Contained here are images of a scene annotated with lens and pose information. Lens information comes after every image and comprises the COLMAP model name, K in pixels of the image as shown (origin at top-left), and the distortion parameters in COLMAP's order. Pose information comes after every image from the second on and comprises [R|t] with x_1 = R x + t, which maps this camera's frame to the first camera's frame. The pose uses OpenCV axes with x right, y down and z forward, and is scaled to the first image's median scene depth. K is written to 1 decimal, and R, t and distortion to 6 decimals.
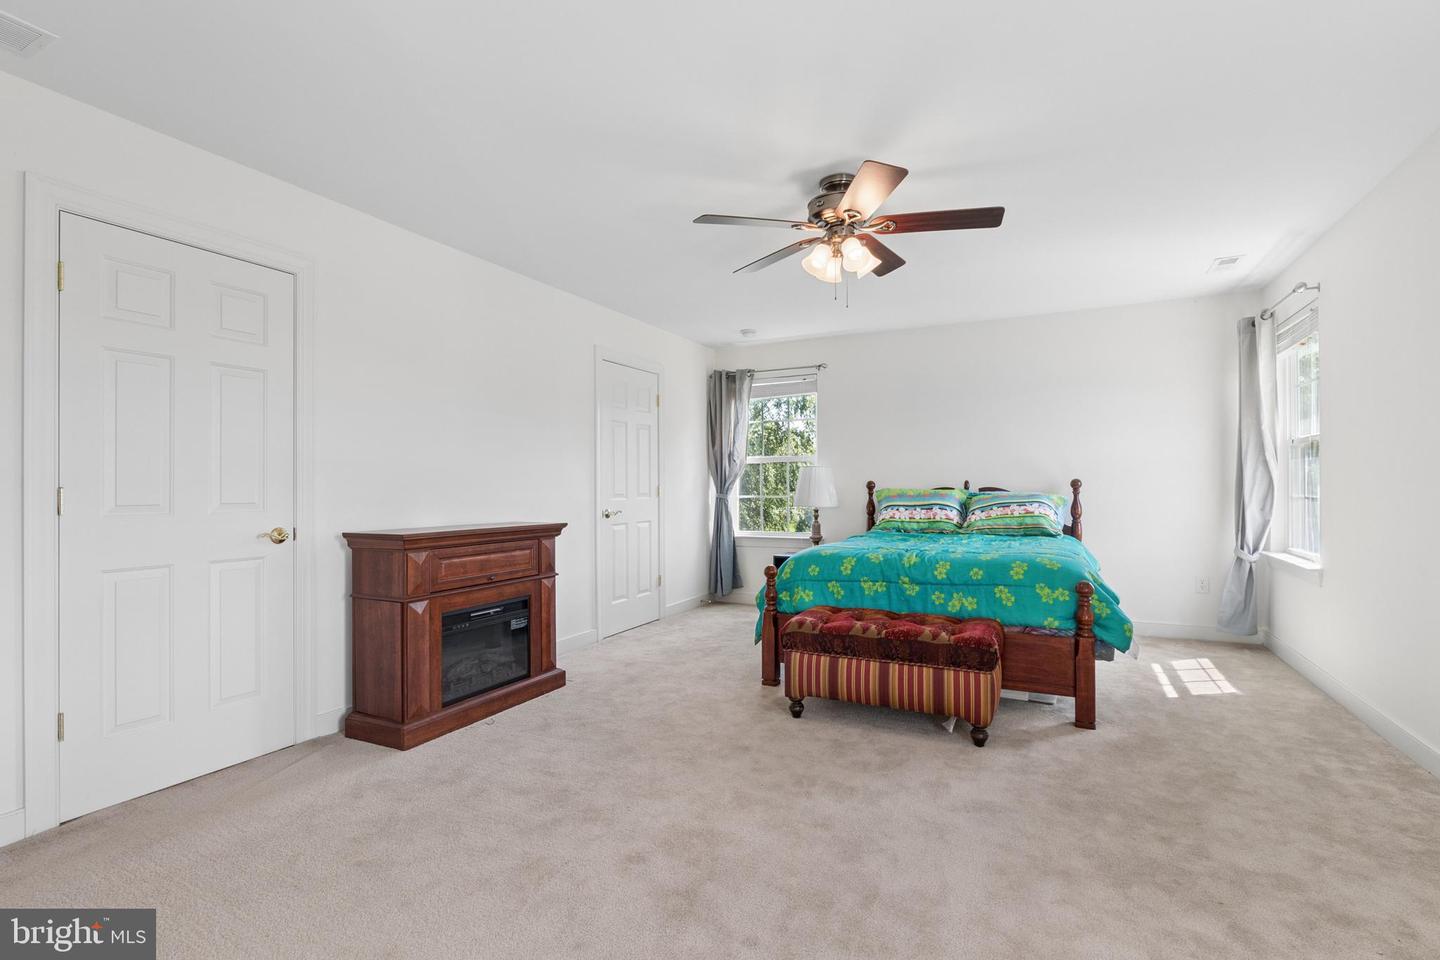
lens RADIAL K [[666.9, 0, 723.1], [0, 666.9, 485.3], [0, 0, 1]] dist [-0.006008, -0.000003]
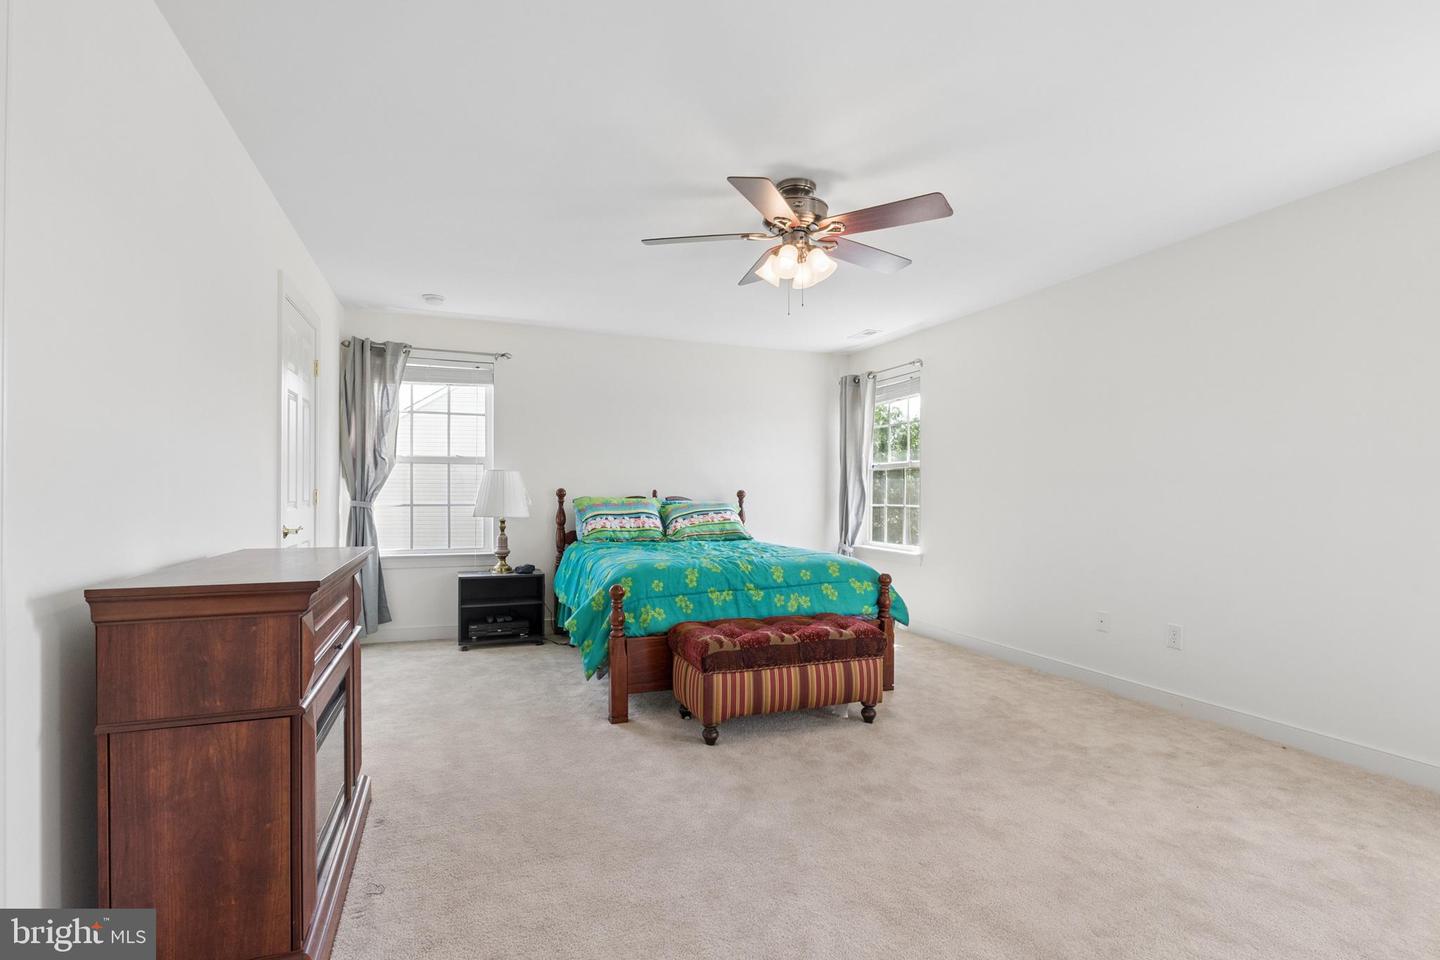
lens RADIAL K [[666.9, 0, 724.3], [0, 666.9, 499.8], [0, 0, 1]] dist [-0.006008, -0.000003]
pose [[0.670448, 0.005511, 0.741936, -0.505928], [-0.012163, 0.999920, 0.003564, 0.005063], [-0.741857, -0.011413, 0.670461, 0.333411]]
